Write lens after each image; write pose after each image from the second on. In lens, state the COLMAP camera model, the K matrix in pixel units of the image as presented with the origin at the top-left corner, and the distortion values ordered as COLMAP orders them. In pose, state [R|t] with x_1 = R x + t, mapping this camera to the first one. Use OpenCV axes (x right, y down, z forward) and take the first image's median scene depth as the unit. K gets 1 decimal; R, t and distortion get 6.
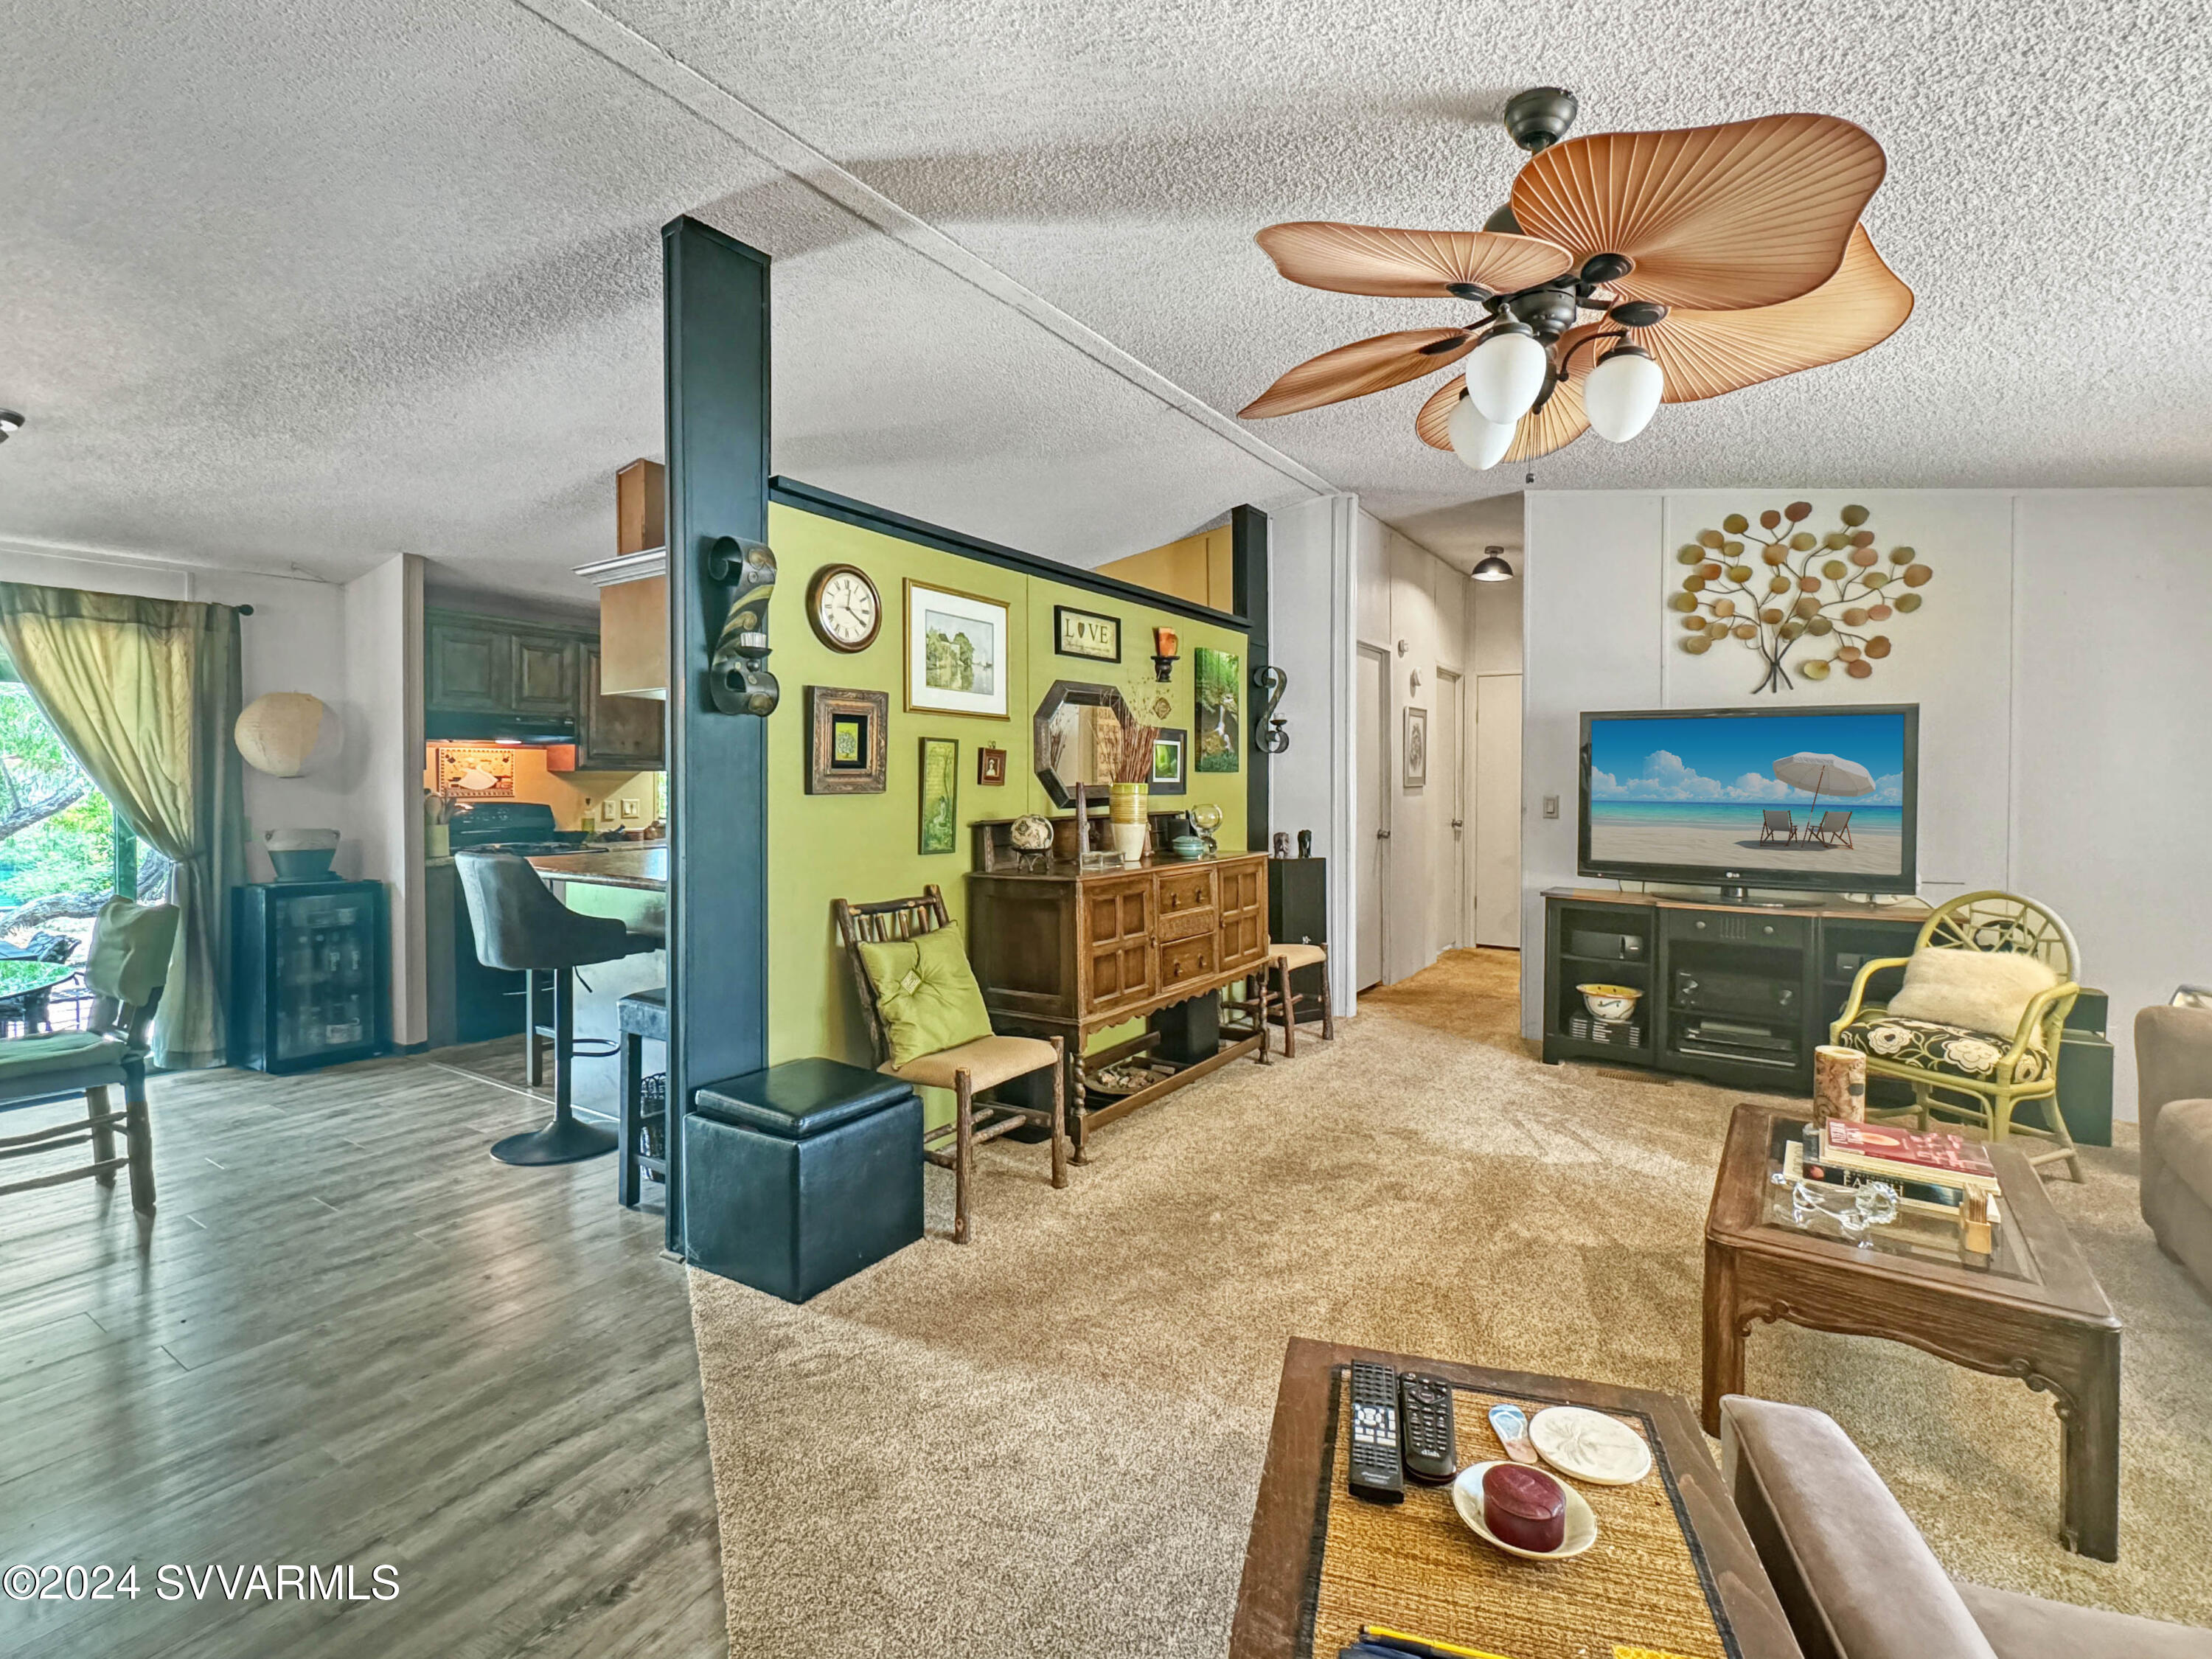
lens RADIAL K [[976.4, 0, 1108.9], [0, 976.4, 784.9], [0, 0, 1]] dist [0.001350, -0.000322]
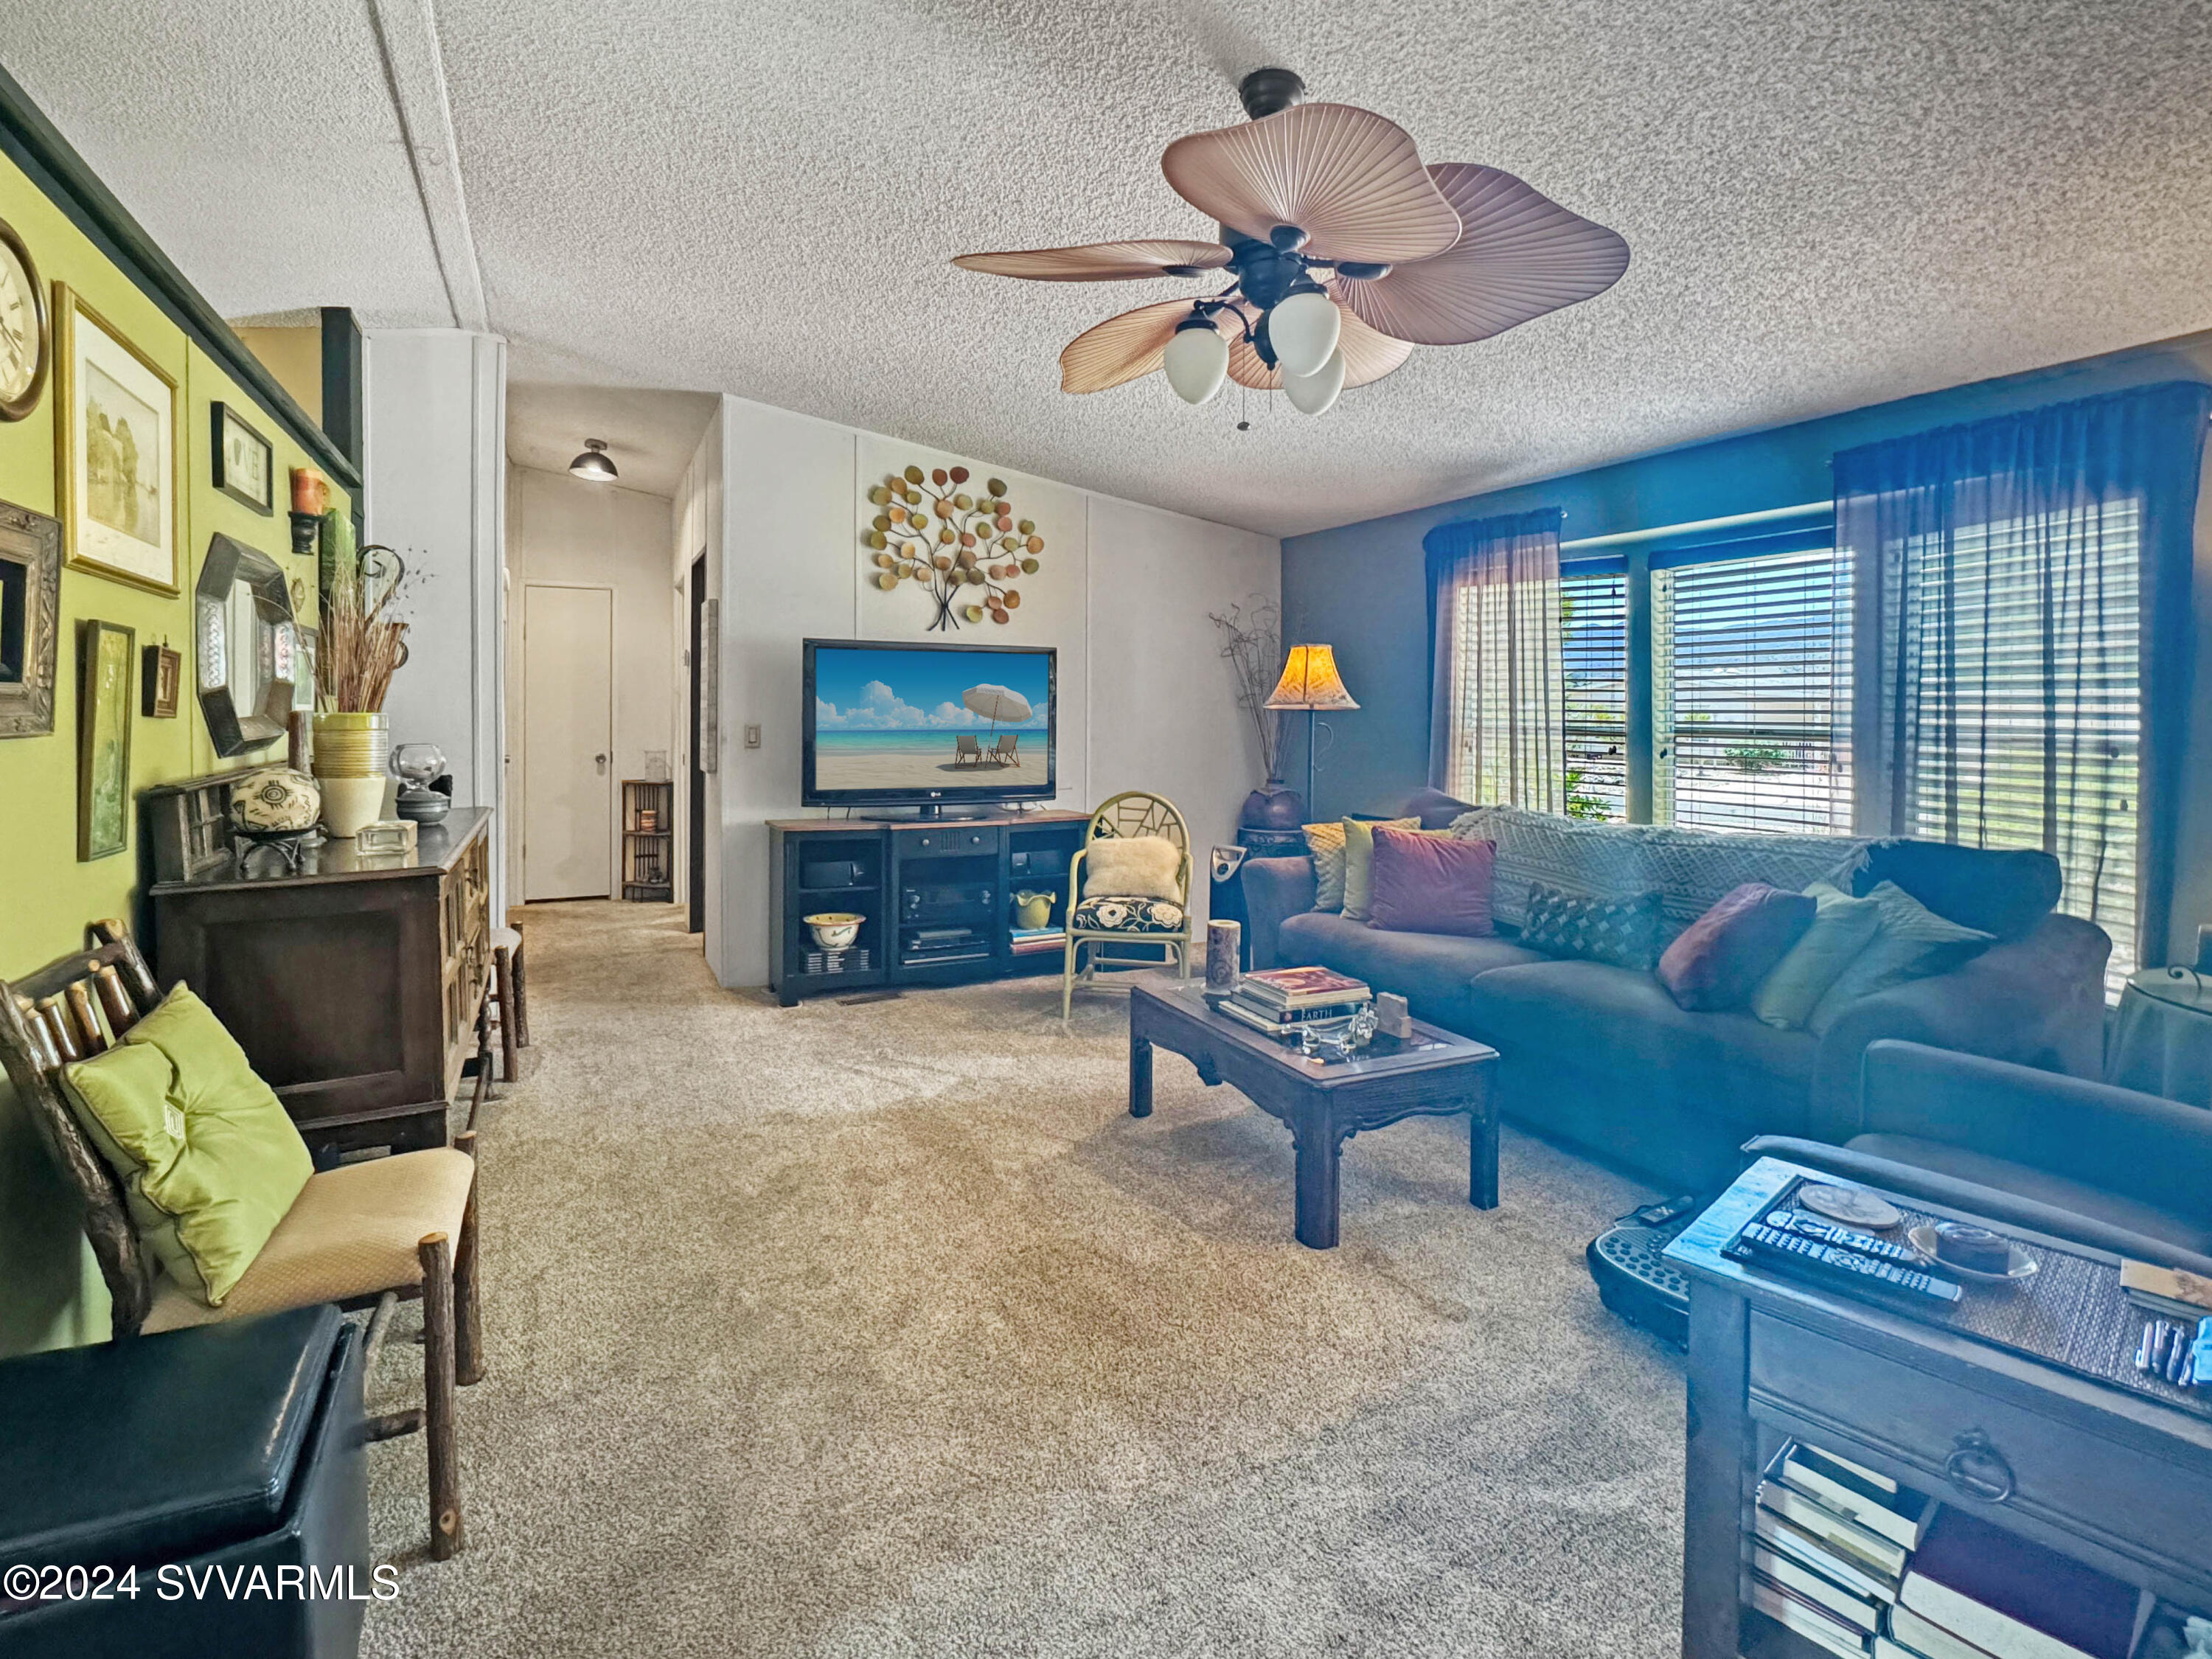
lens RADIAL K [[1032.5, 0, 1105.9], [0, 1032.5, 714.5], [0, 0, 1]] dist [0.002528, 0.000038]
pose [[0.552095, -0.004337, 0.833770, -0.221229], [0.003647, 0.999989, 0.002787, -0.000645], [-0.833773, 0.001502, 0.552105, 0.191386]]
